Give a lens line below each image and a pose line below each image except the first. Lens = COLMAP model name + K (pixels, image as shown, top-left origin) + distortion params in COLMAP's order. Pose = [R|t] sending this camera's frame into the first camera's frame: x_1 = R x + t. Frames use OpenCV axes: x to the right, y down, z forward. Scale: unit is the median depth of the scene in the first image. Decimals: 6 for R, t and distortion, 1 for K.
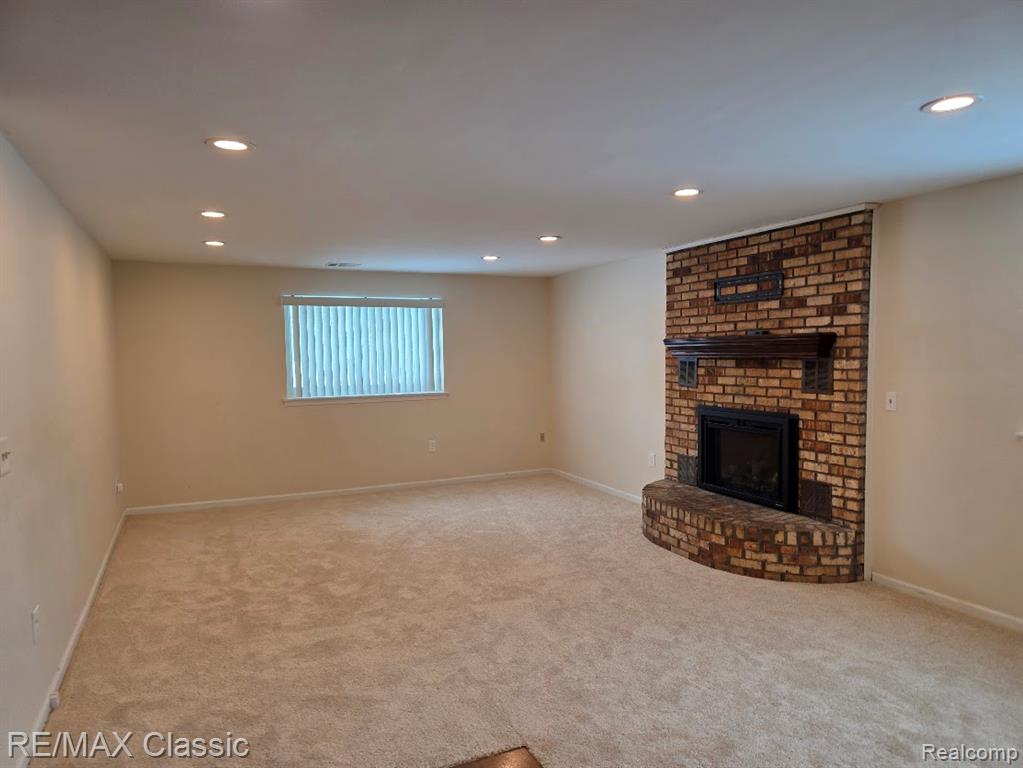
lens RADIAL K [[685.5, 0, 492.3], [0, 685.5, 389.1], [0, 0, 1]] dist [0.054155, -0.049645]
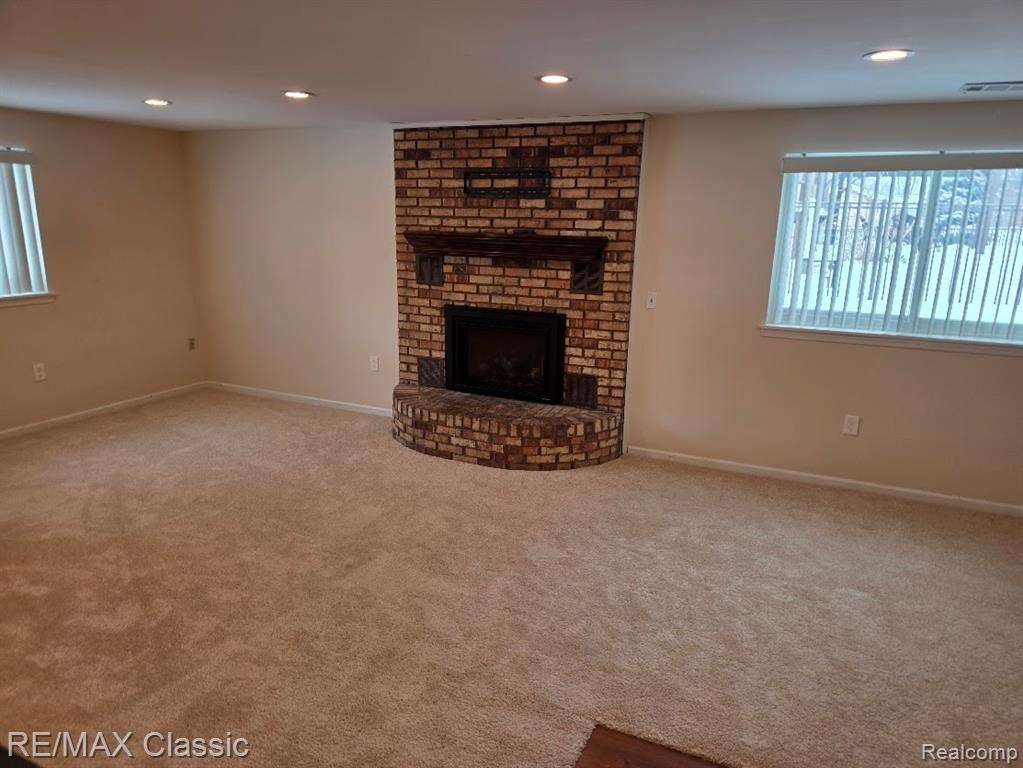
lens RADIAL K [[685.5, 0, 521.2], [0, 685.5, 397.0], [0, 0, 1]] dist [0.054155, -0.049645]
pose [[0.743070, -0.140342, 0.654332, -0.302938], [0.007167, 0.979376, 0.201919, -0.049170], [-0.669175, -0.145351, 0.728751, 0.249804]]
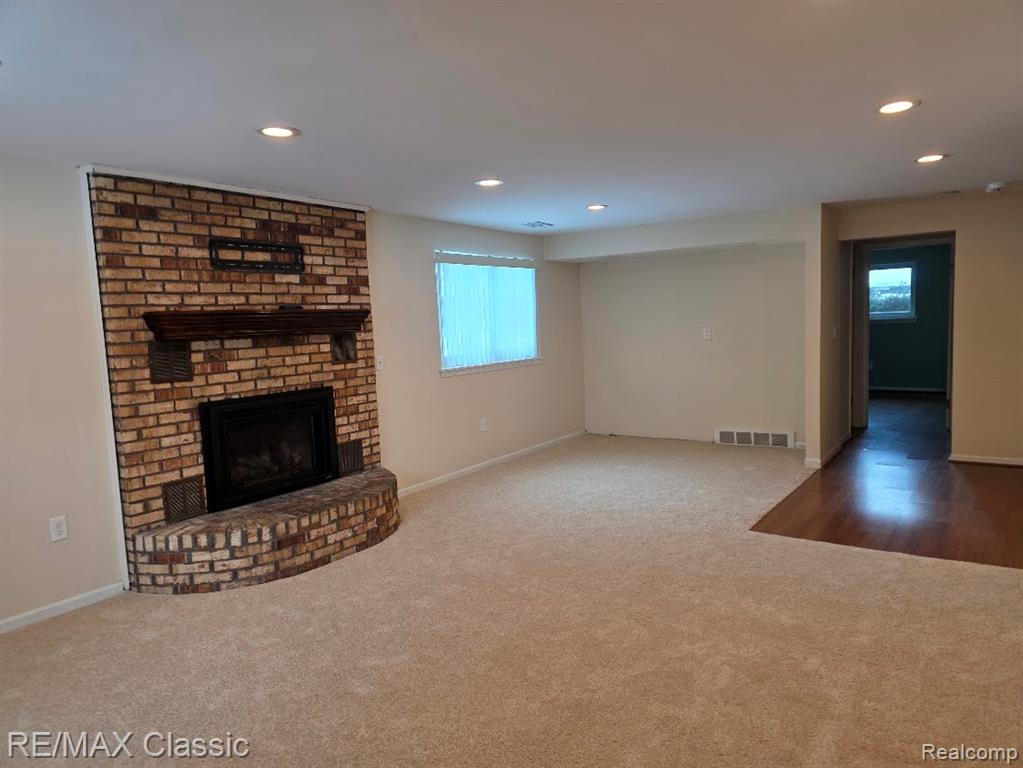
lens RADIAL K [[685.5, 0, 510.0], [0, 685.5, 393.3], [0, 0, 1]] dist [0.054155, -0.049645]
pose [[-0.526573, -0.052293, 0.848520, -0.580286], [0.098686, 0.987599, 0.122106, -0.051884], [-0.844383, 0.148035, -0.514882, 1.264697]]
